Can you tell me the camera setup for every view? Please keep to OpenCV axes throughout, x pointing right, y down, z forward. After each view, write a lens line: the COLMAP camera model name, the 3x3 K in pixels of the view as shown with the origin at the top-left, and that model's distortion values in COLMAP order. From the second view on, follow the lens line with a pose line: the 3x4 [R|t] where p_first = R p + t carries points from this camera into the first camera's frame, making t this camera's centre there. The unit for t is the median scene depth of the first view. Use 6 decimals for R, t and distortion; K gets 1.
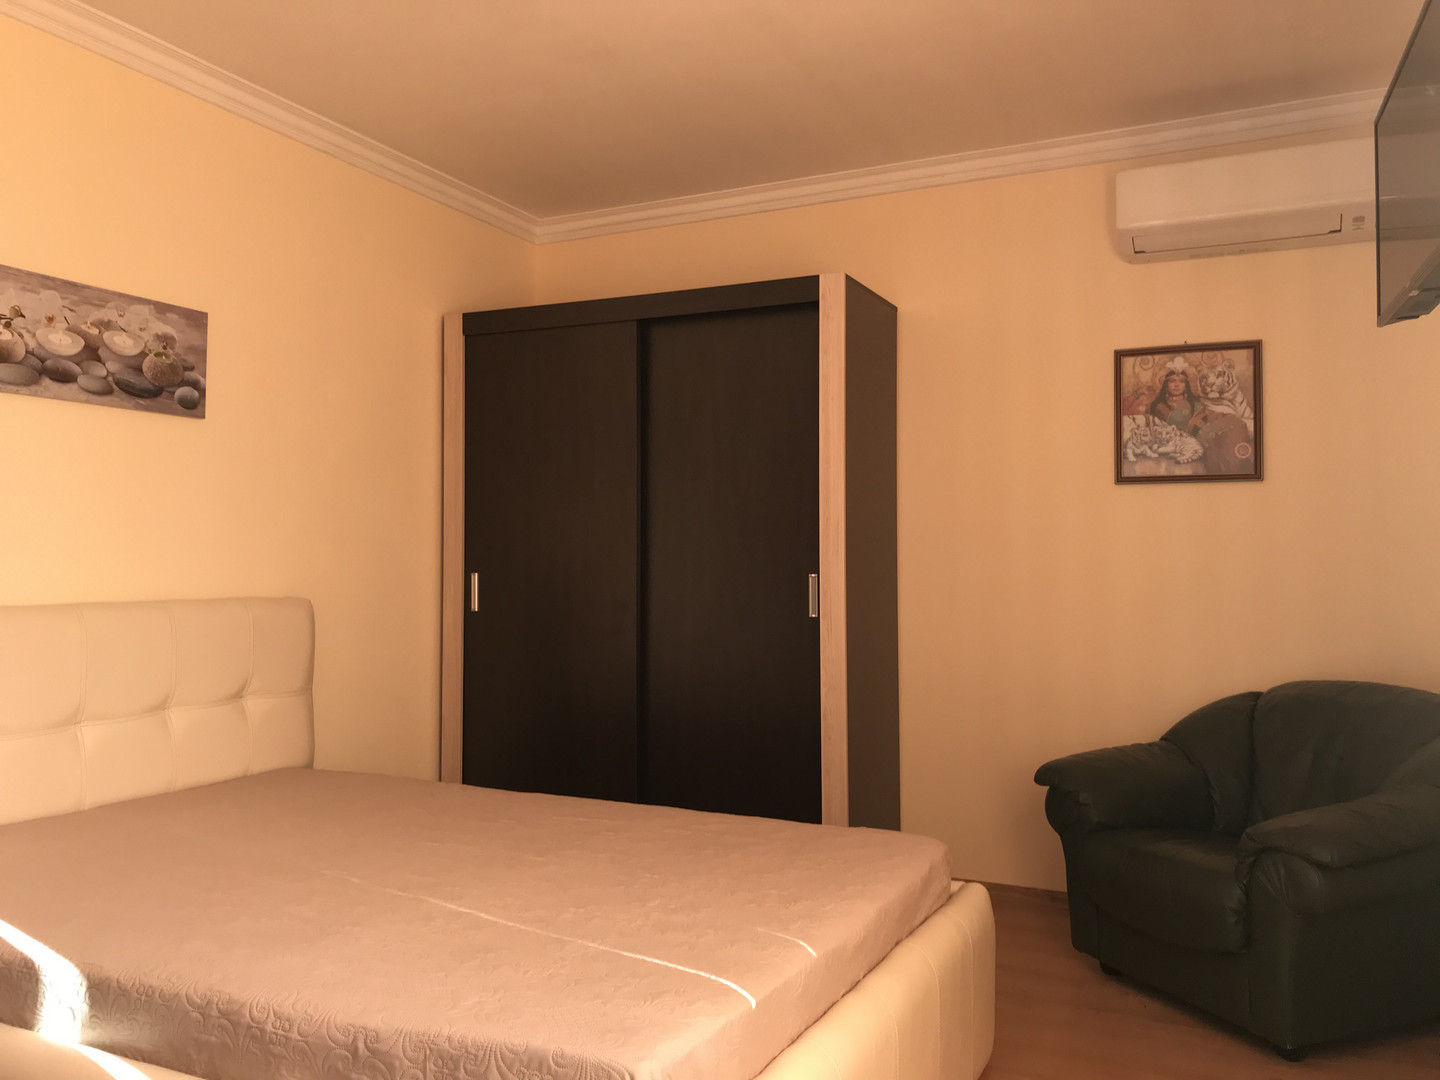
lens RADIAL K [[1178.6, 0, 716.4], [0, 1178.6, 529.9], [0, 0, 1]] dist [0.062613, -0.082752]
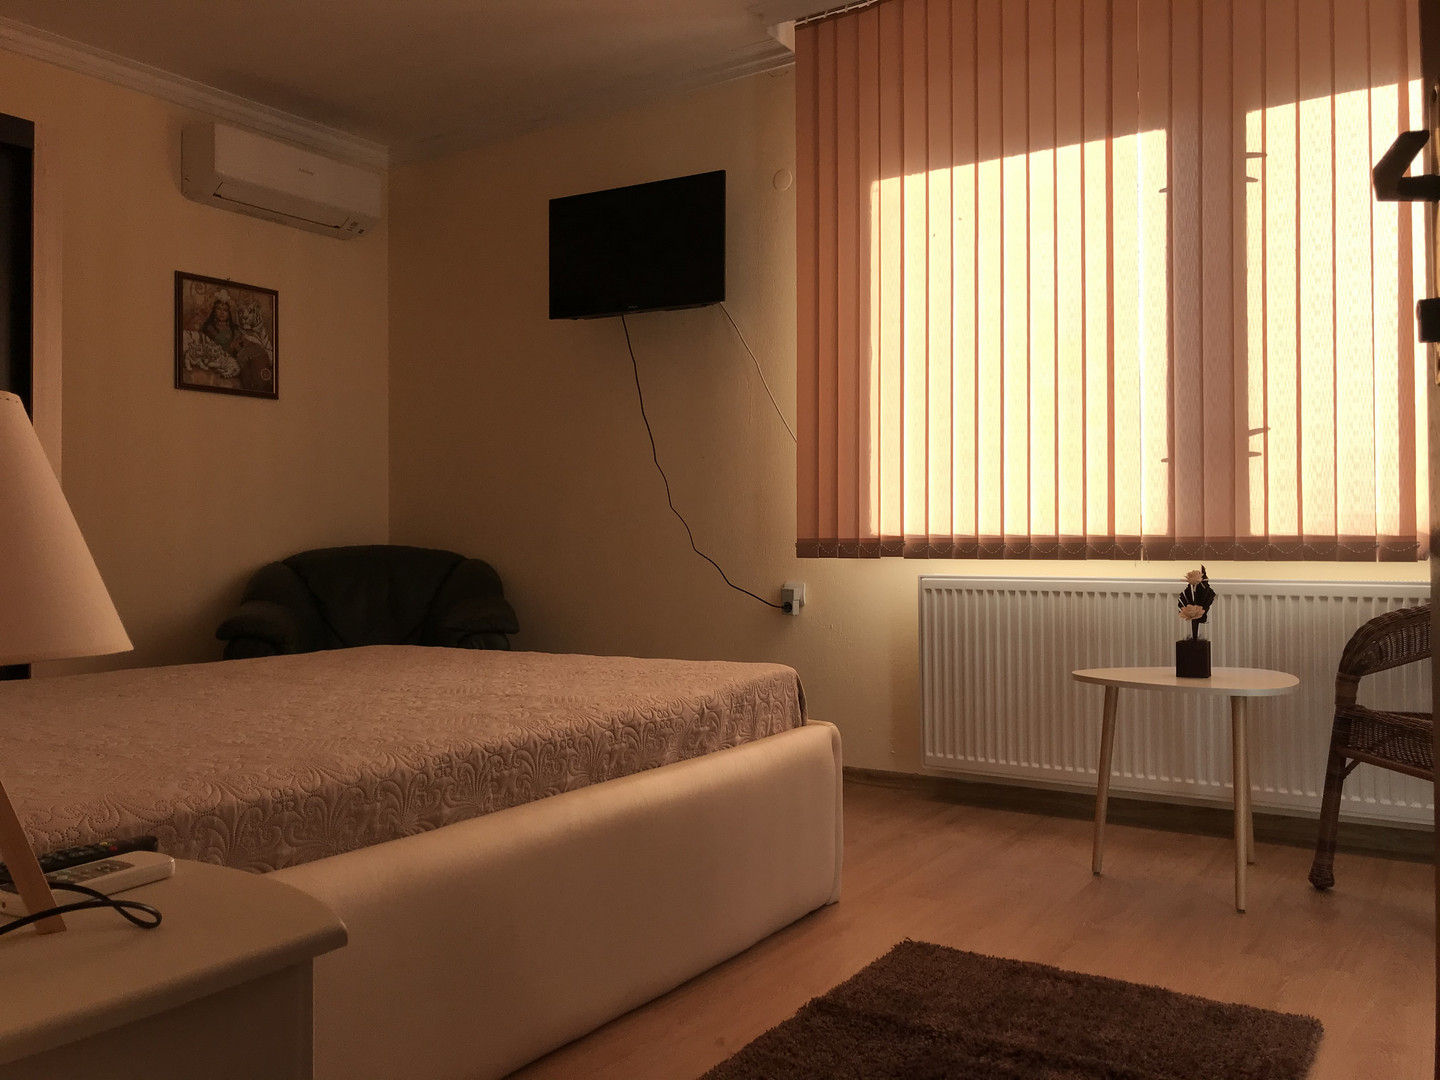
lens RADIAL K [[1178.6, 0, 716.4], [0, 1178.6, 529.9], [0, 0, 1]] dist [0.062613, -0.082752]
pose [[0.153312, -0.001376, 0.988177, -0.732226], [-0.022568, 0.999733, 0.004894, 0.081928], [-0.987920, -0.023052, 0.153240, 0.312532]]
